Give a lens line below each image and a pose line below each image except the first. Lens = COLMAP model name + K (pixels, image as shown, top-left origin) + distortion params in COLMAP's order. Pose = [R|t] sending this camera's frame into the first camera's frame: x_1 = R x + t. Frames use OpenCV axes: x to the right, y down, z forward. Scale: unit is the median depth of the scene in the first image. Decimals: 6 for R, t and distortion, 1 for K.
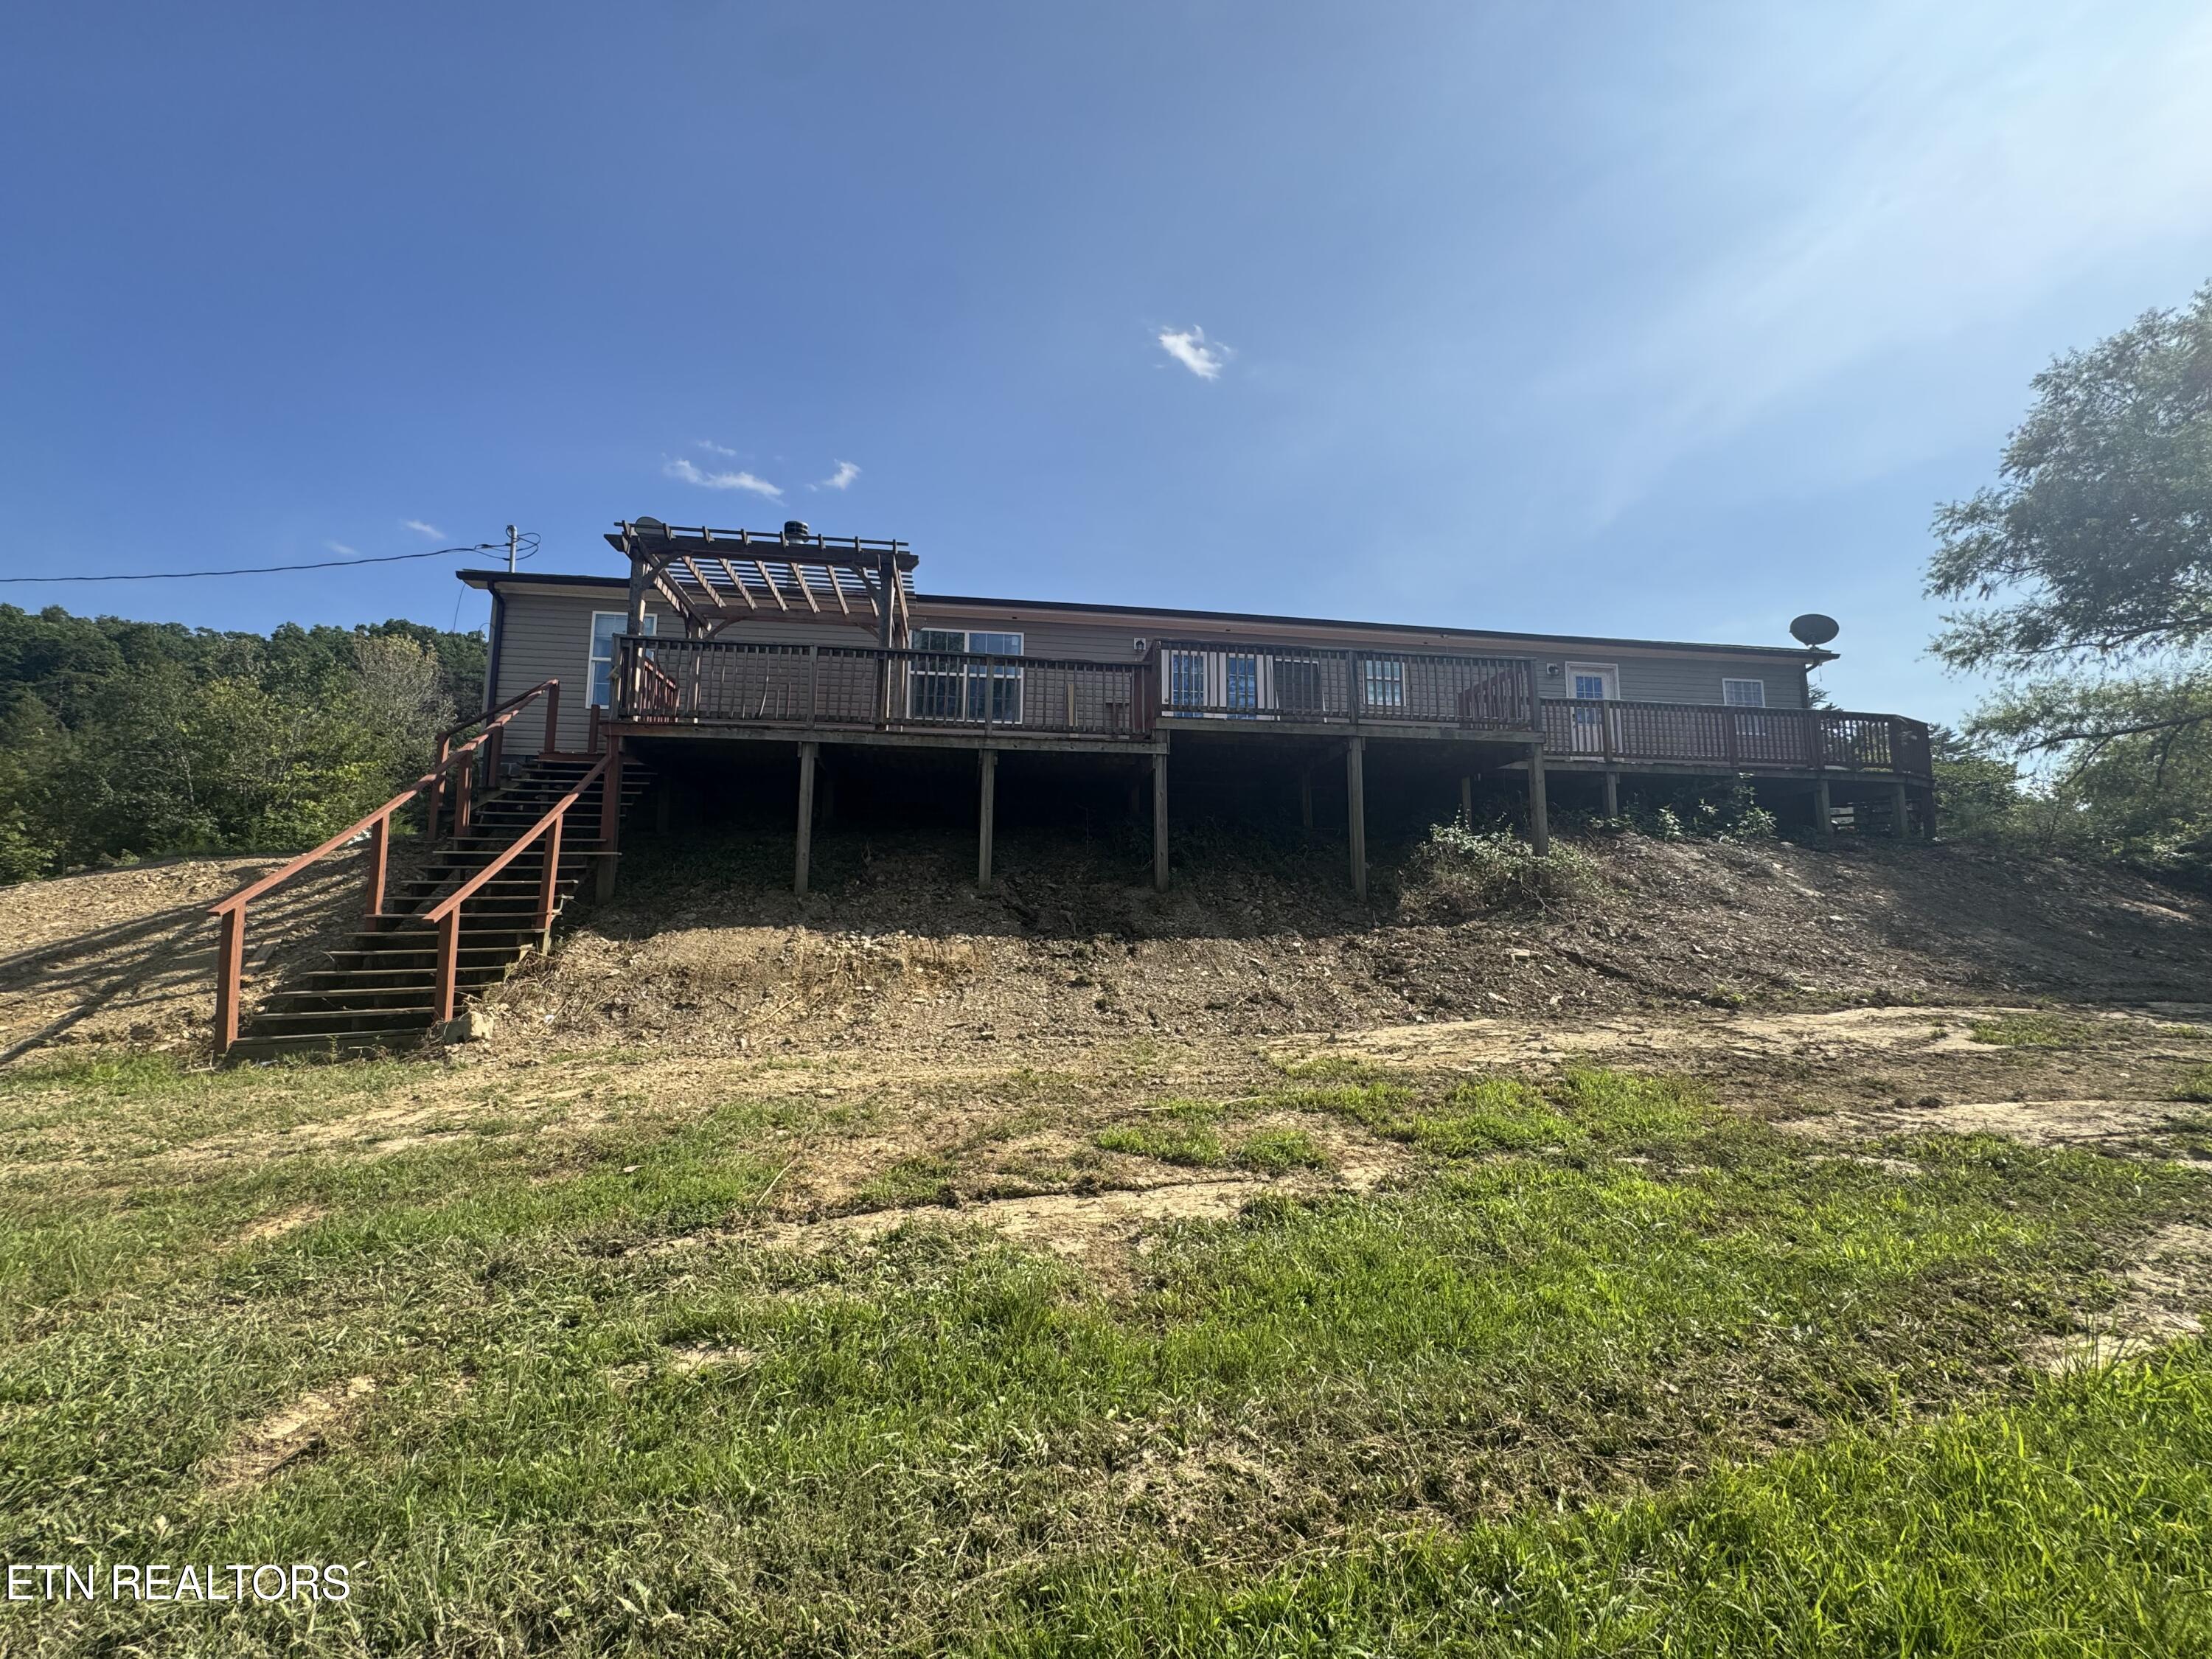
lens RADIAL K [[878.6, 0, 1104.1], [0, 878.6, 829.8], [0, 0, 1]] dist [-0.002138, -0.000304]
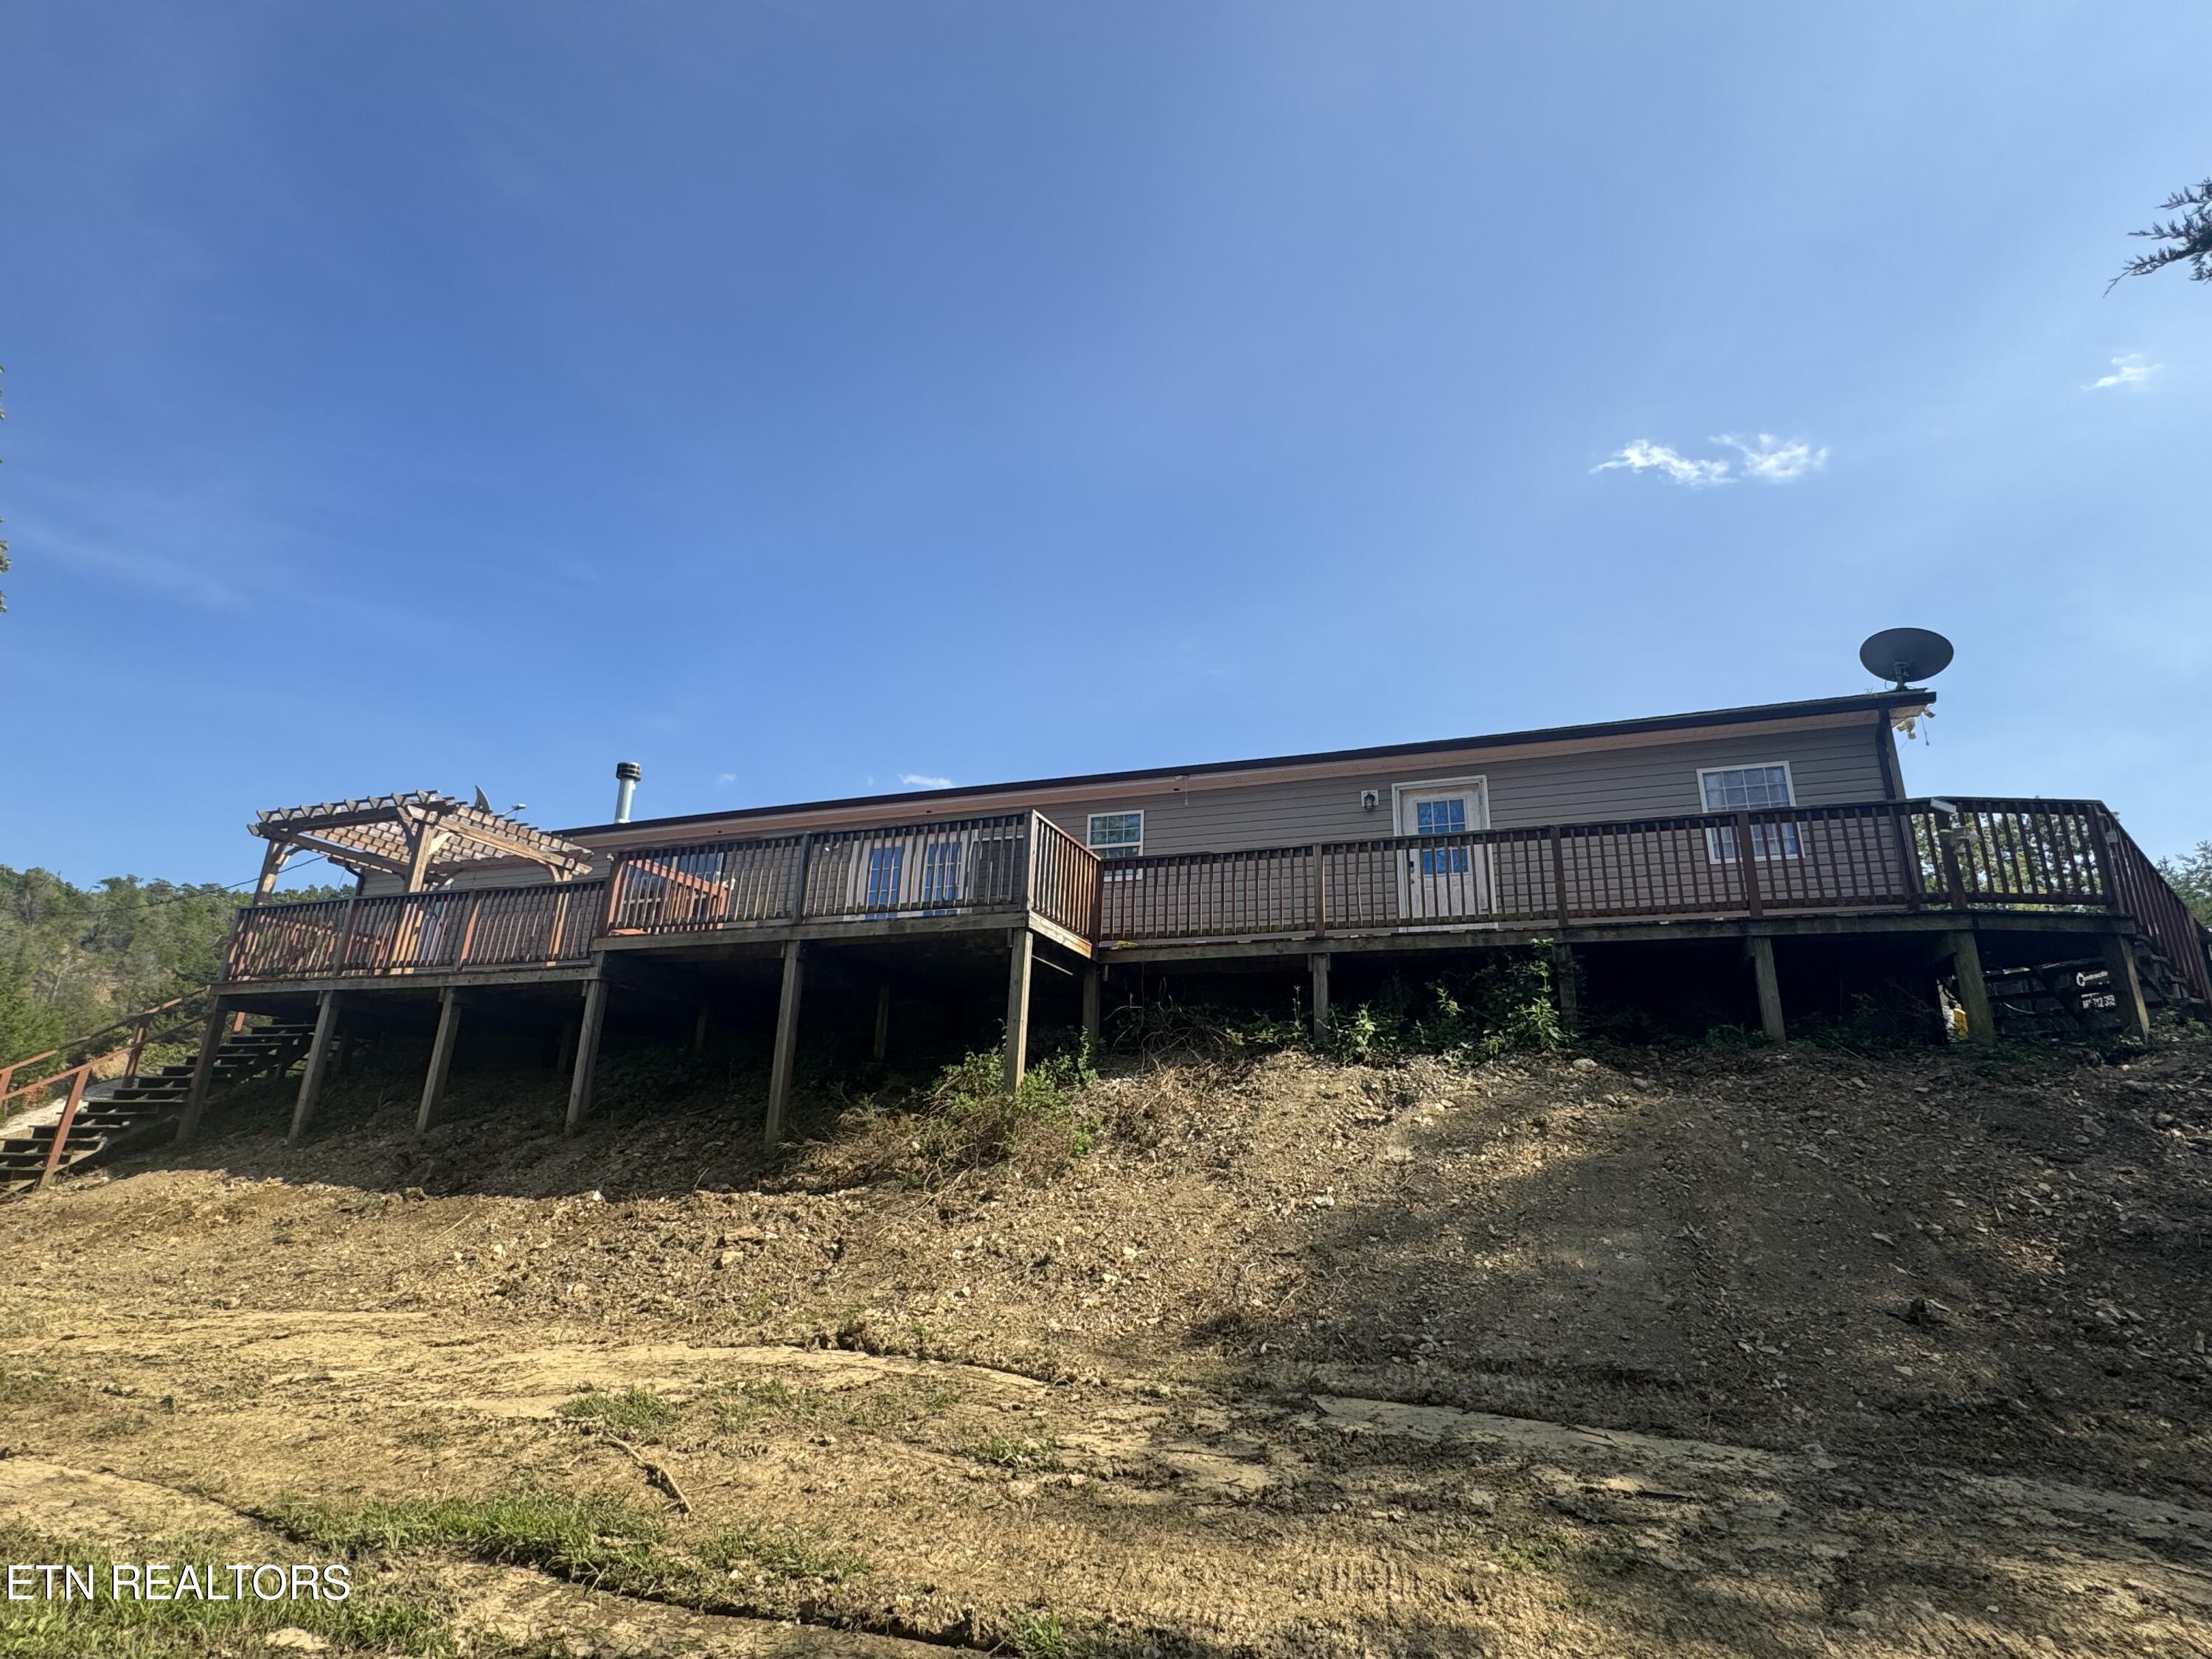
lens RADIAL K [[1112.7, 0, 1107.7], [0, 1112.7, 828.9], [0, 0, 1]] dist [-0.007873, -0.001103]
pose [[0.871039, -0.124528, -0.475167, 0.755613], [0.029493, 0.978846, -0.202462, 0.004987], [0.490327, 0.162338, 0.856286, 0.192409]]
